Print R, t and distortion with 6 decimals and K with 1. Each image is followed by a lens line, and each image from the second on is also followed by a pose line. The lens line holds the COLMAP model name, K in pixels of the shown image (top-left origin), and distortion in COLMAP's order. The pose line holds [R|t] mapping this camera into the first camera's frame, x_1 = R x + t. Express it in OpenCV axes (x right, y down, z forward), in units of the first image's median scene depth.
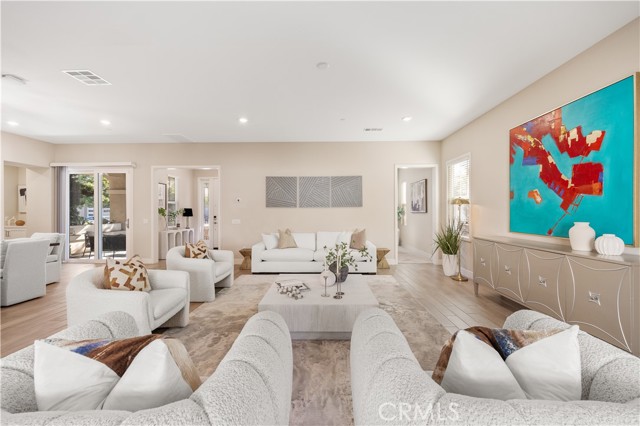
lens RADIAL K [[250.8, 0, 319.1], [0, 250.8, 210.5], [0, 0, 1]] dist [0.001448, 0.000160]
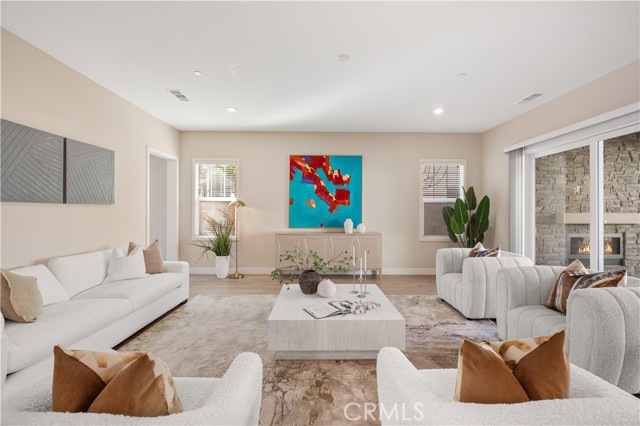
lens RADIAL K [[307.1, 0, 318.5], [0, 307.1, 212.2], [0, 0, 1]] dist [0.001812, -0.000005]
pose [[-0.071310, 0.006909, 0.997430, -1.094631], [-0.008171, 0.999938, -0.007511, 0.010670], [-0.997421, -0.008686, -0.071249, 1.093137]]
